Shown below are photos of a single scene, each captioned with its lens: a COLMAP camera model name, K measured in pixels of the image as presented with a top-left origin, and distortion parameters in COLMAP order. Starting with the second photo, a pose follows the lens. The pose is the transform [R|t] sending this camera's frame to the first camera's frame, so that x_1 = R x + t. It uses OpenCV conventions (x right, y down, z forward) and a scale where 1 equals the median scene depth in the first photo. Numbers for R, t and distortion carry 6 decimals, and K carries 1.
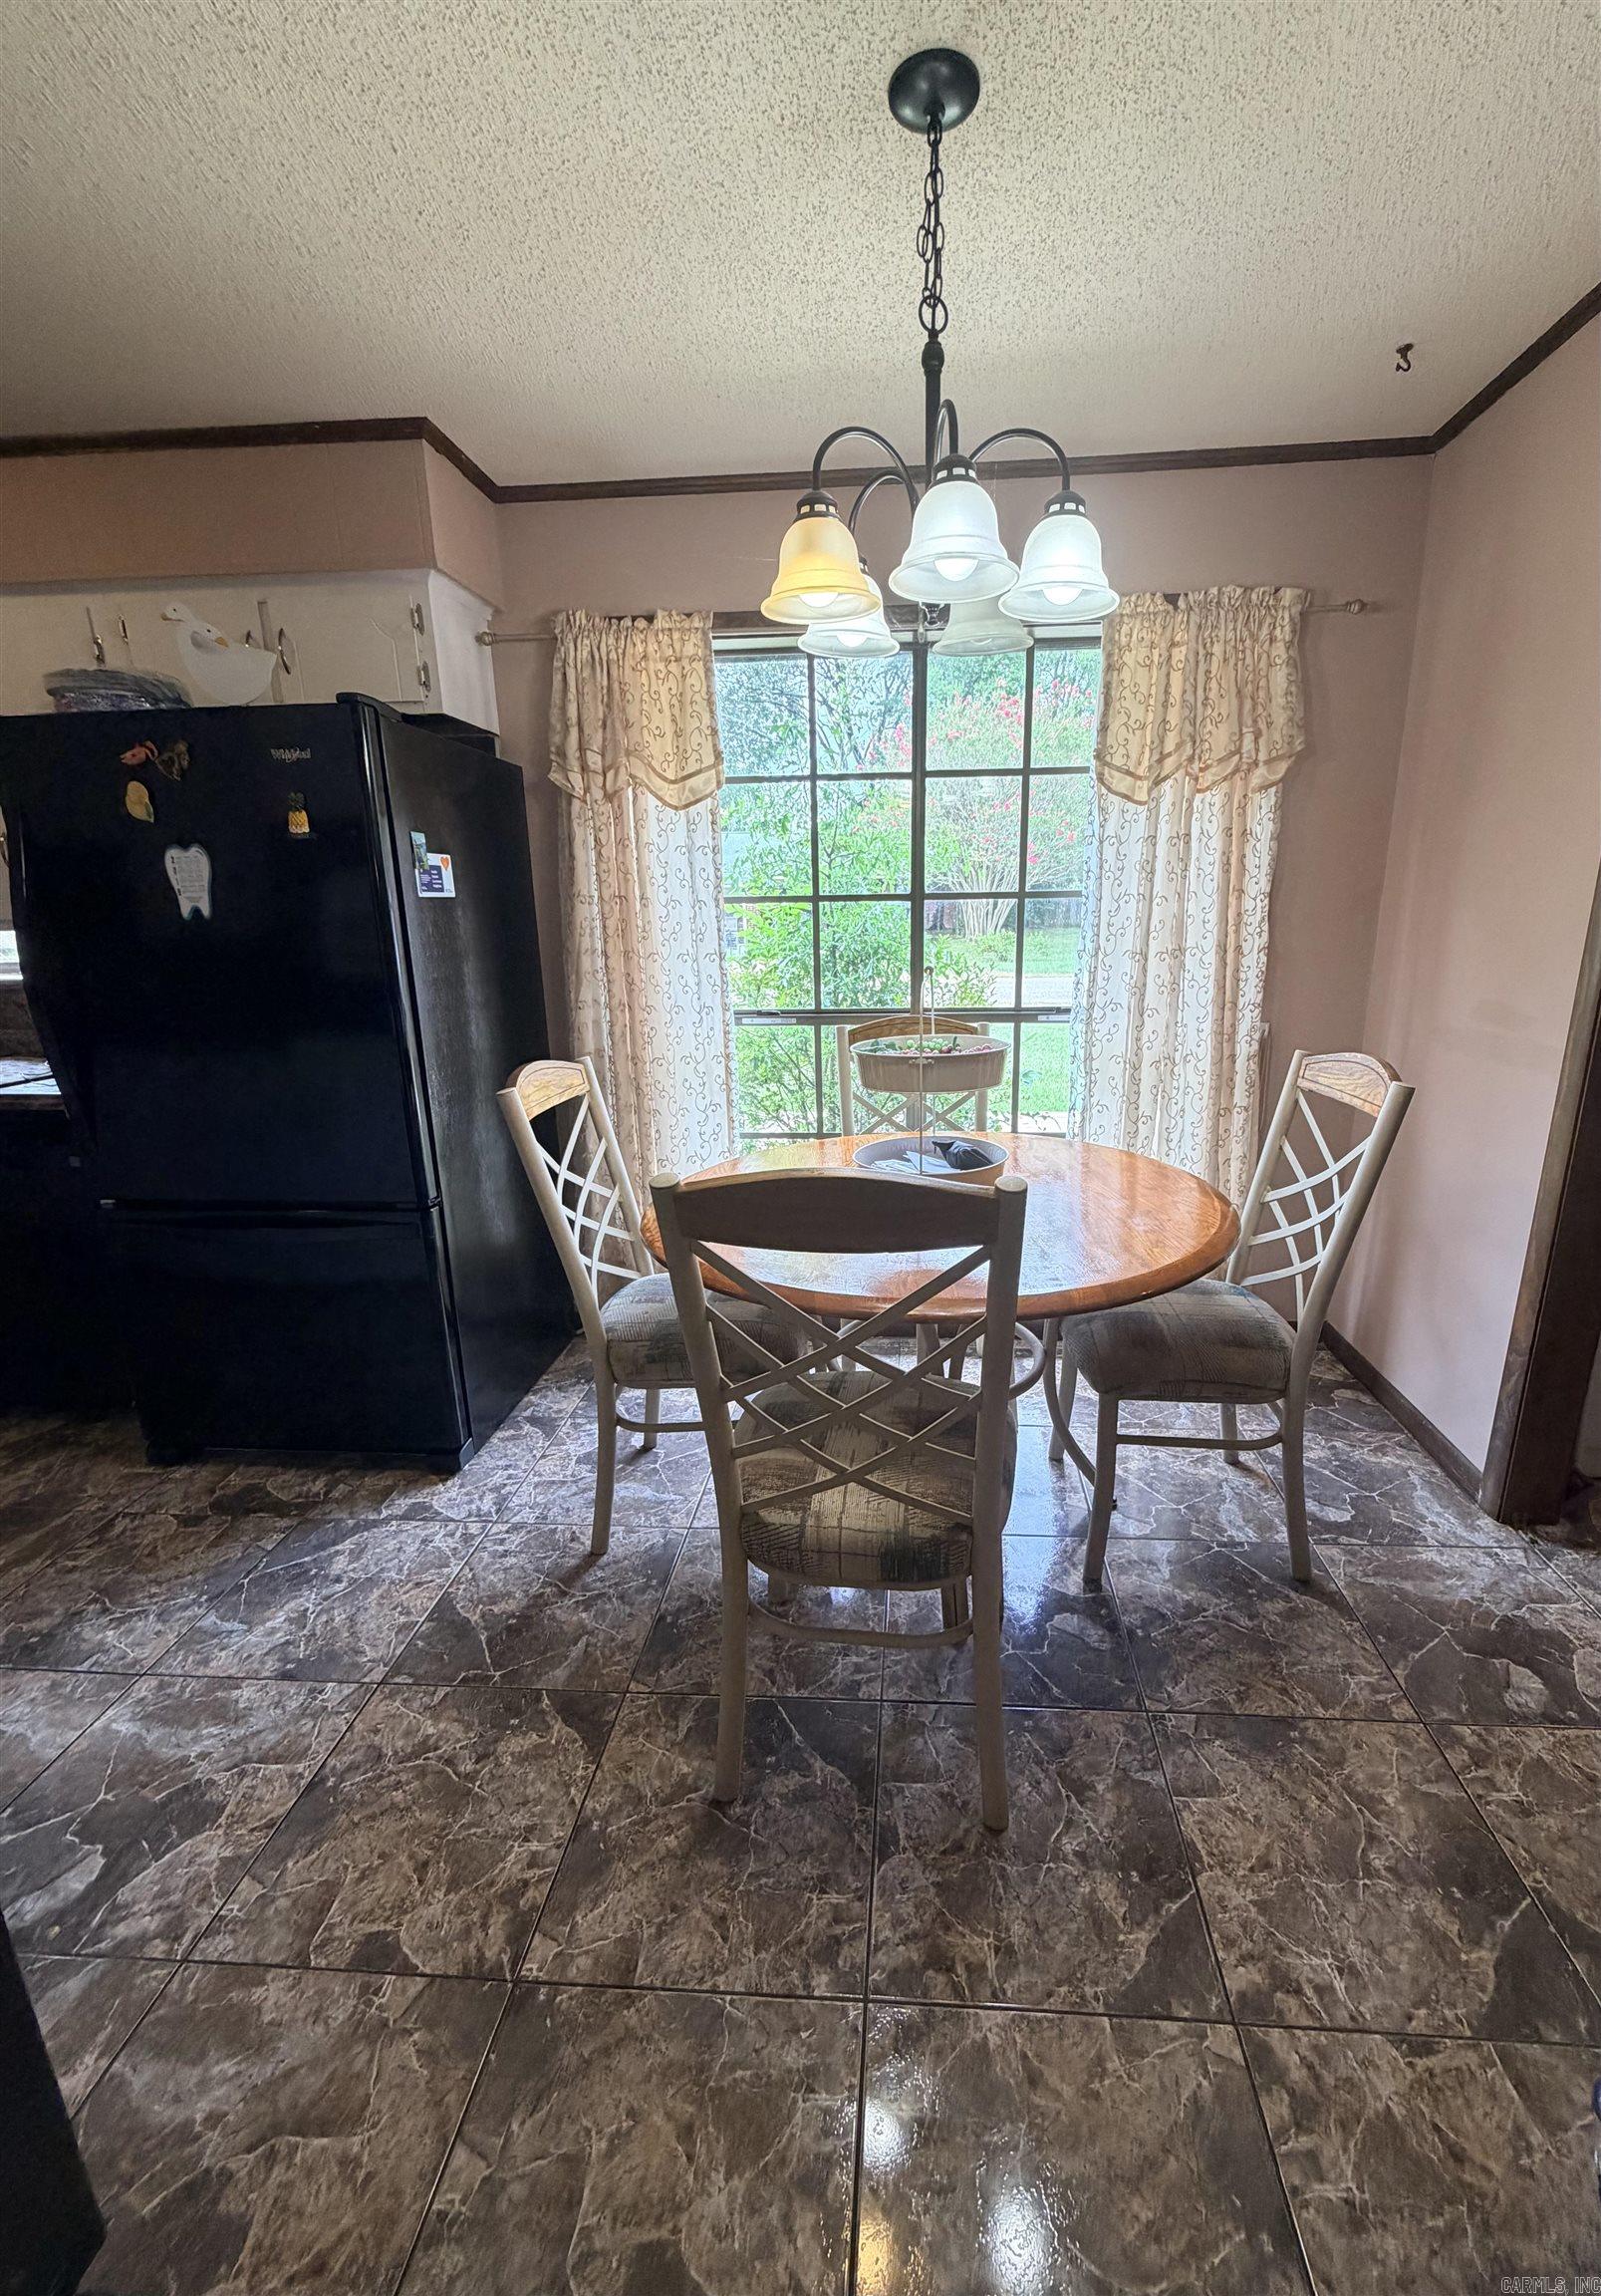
lens RADIAL K [[906.7, 0, 853.8], [0, 906.7, 1144.1], [0, 0, 1]] dist [-0.000644, 0.000095]
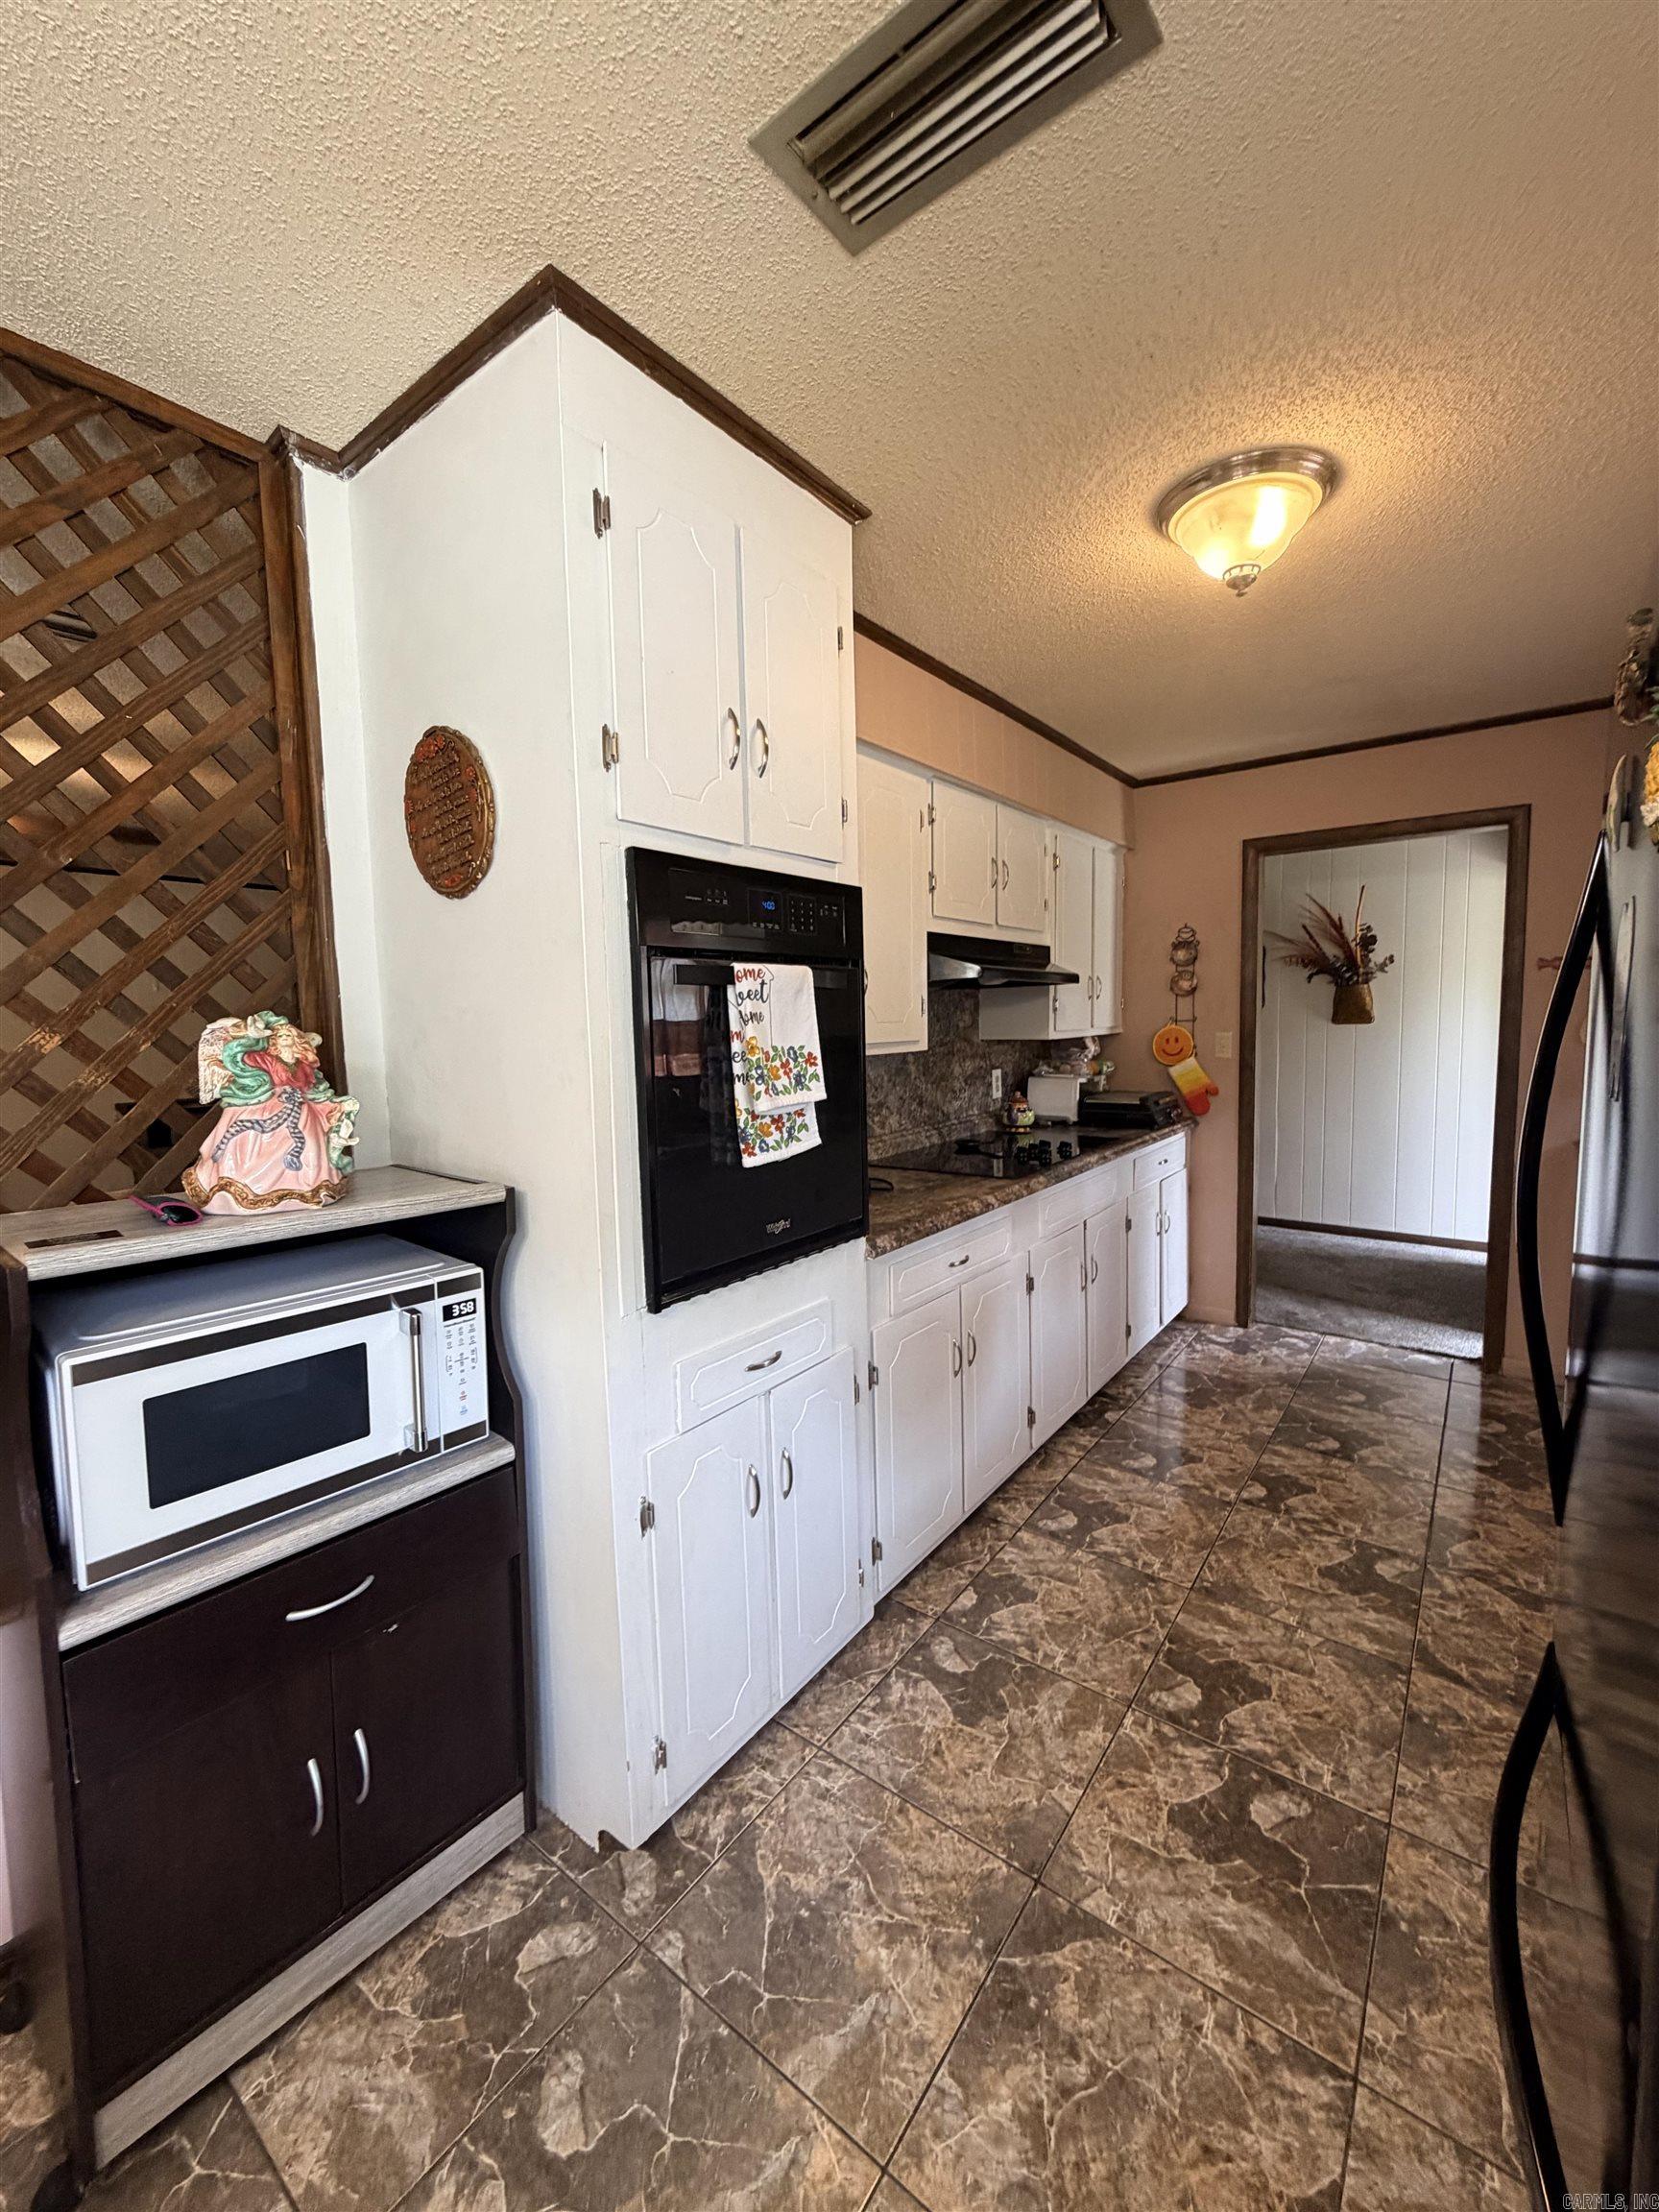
lens RADIAL K [[882.6, 0, 829.2], [0, 882.6, 1100.1], [0, 0, 1]] dist [-0.000267, 0.000366]
pose [[-0.550595, 0.101840, -0.828537, -0.258904], [-0.177898, 0.955416, 0.235655, -0.279485], [0.815597, 0.277146, -0.507930, 0.935045]]
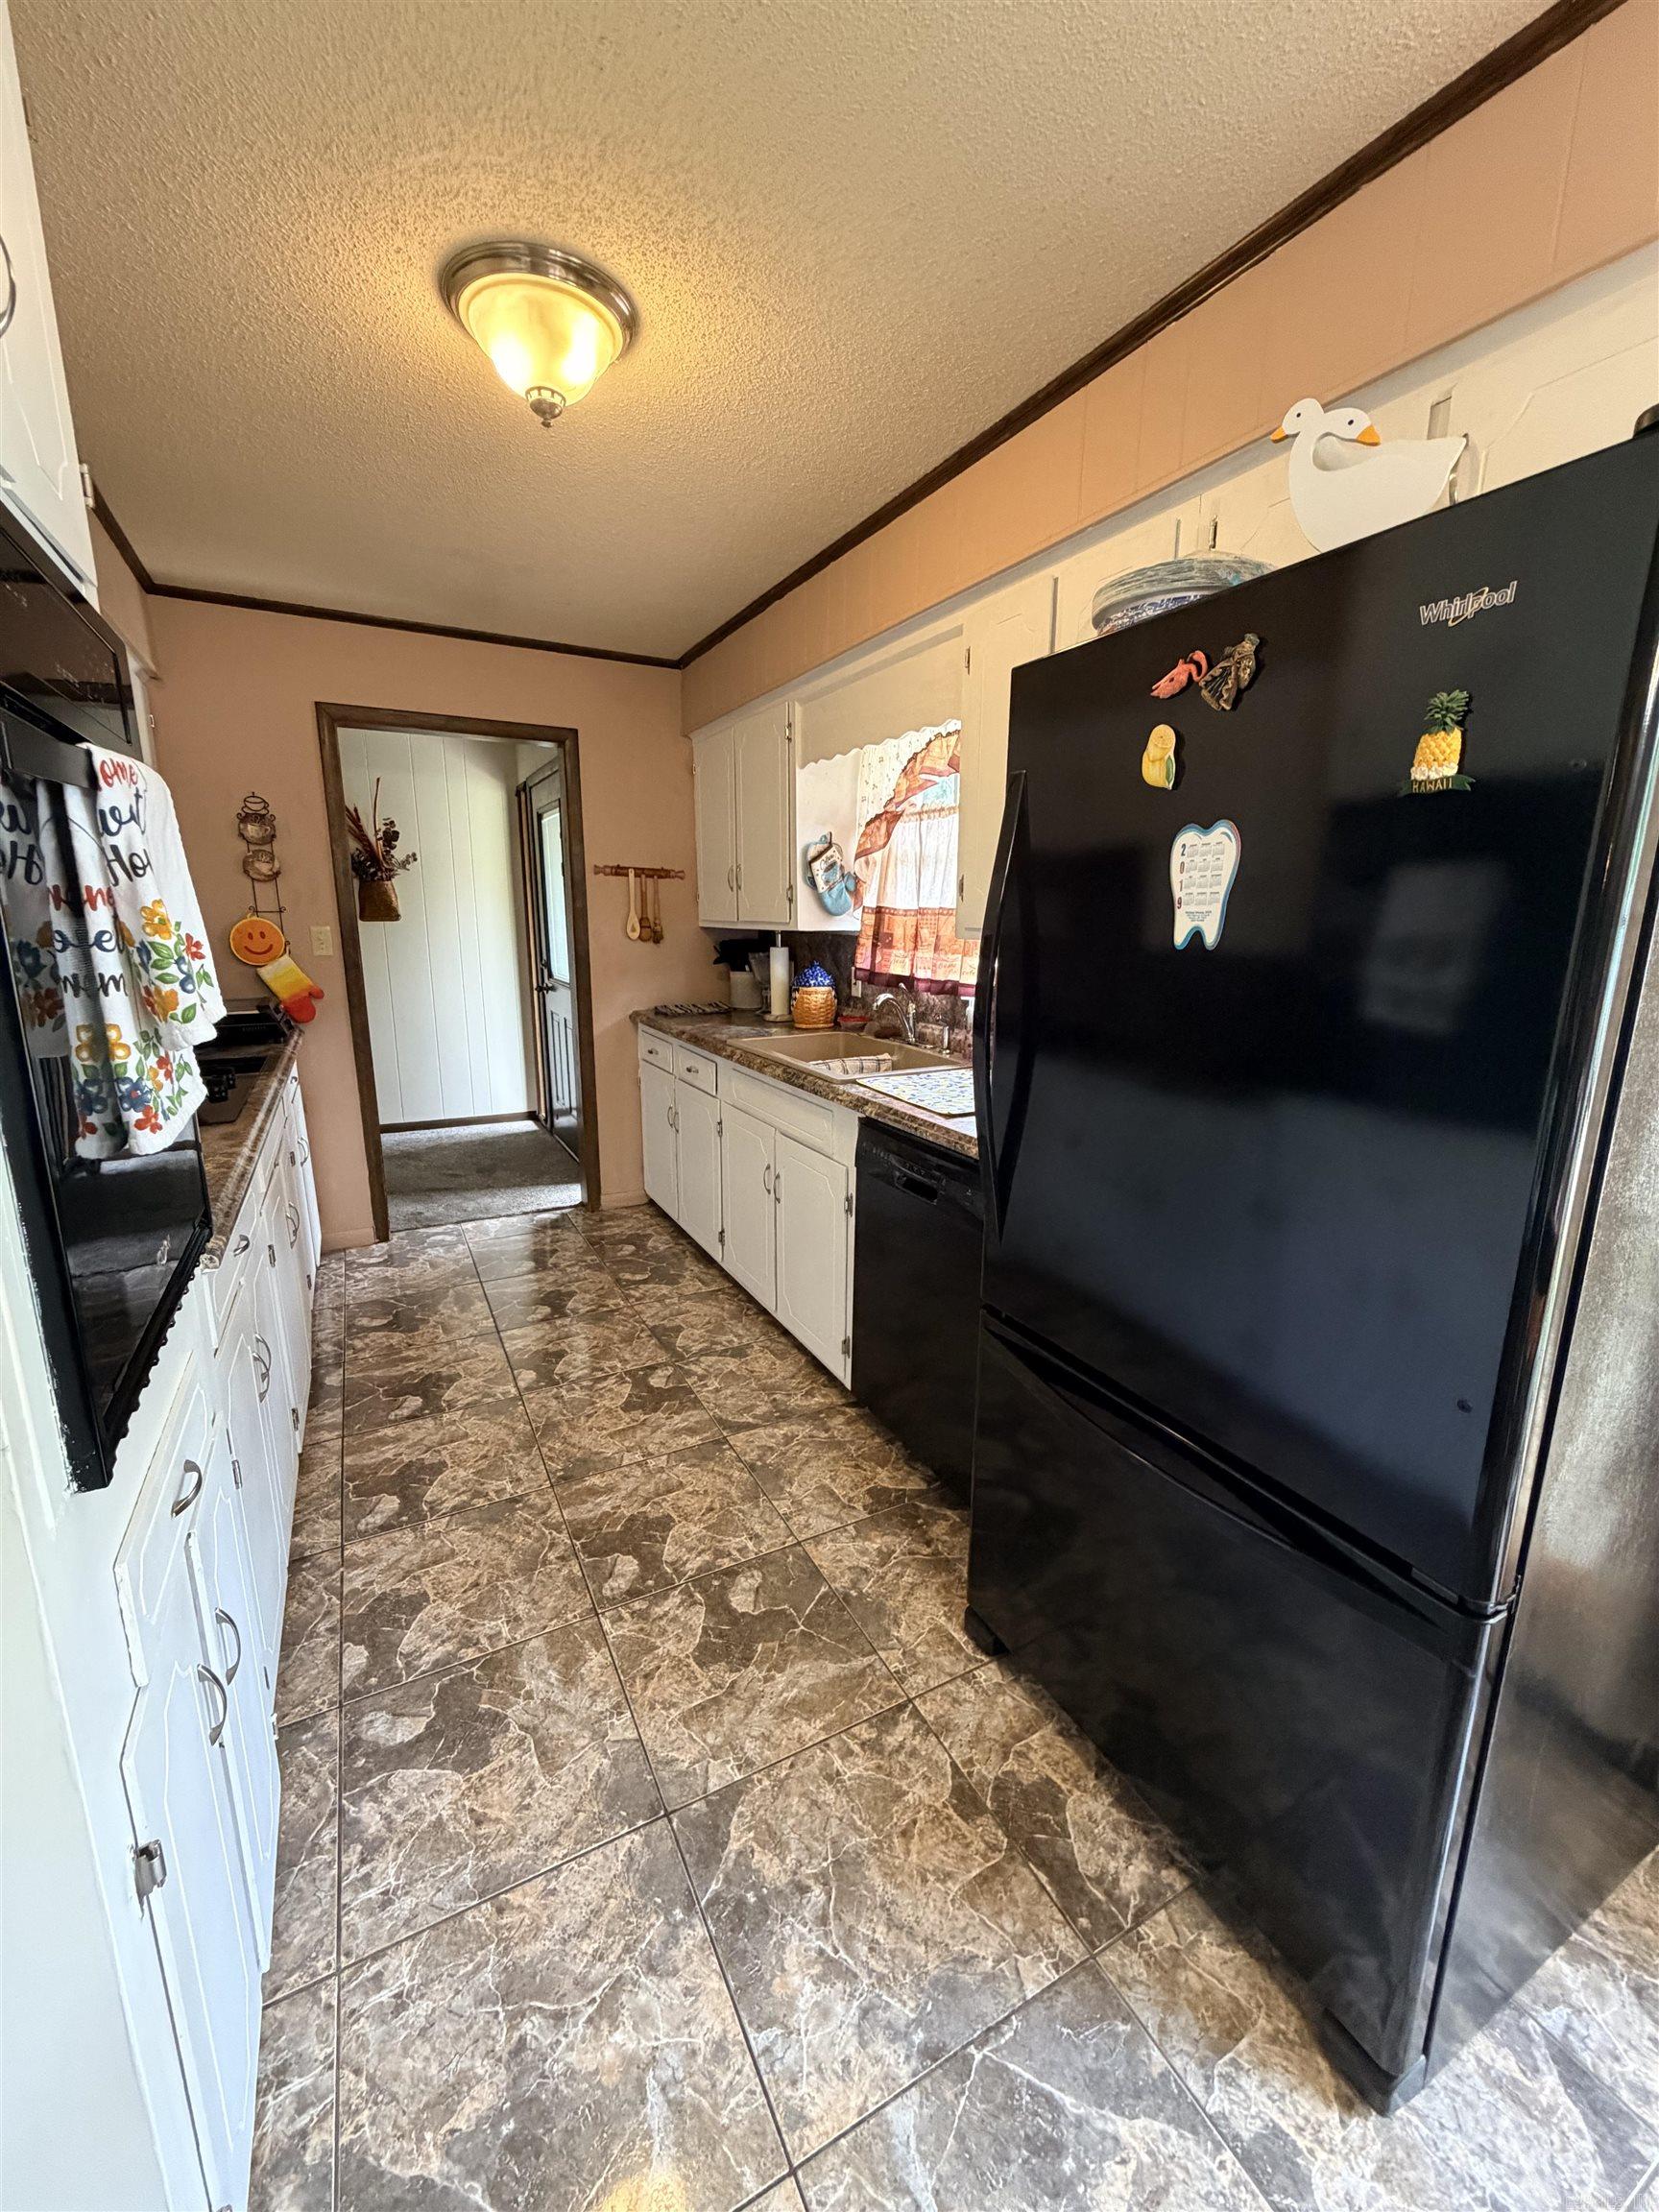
lens RADIAL K [[882.6, 0, 829.2], [0, 882.6, 1100.1], [0, 0, 1]] dist [-0.000267, 0.000366]
pose [[0.525731, 0.192561, -0.828569, -0.360966], [-0.222095, 0.971329, 0.084818, -0.150583], [0.821146, 0.139430, 0.553424, 0.509607]]
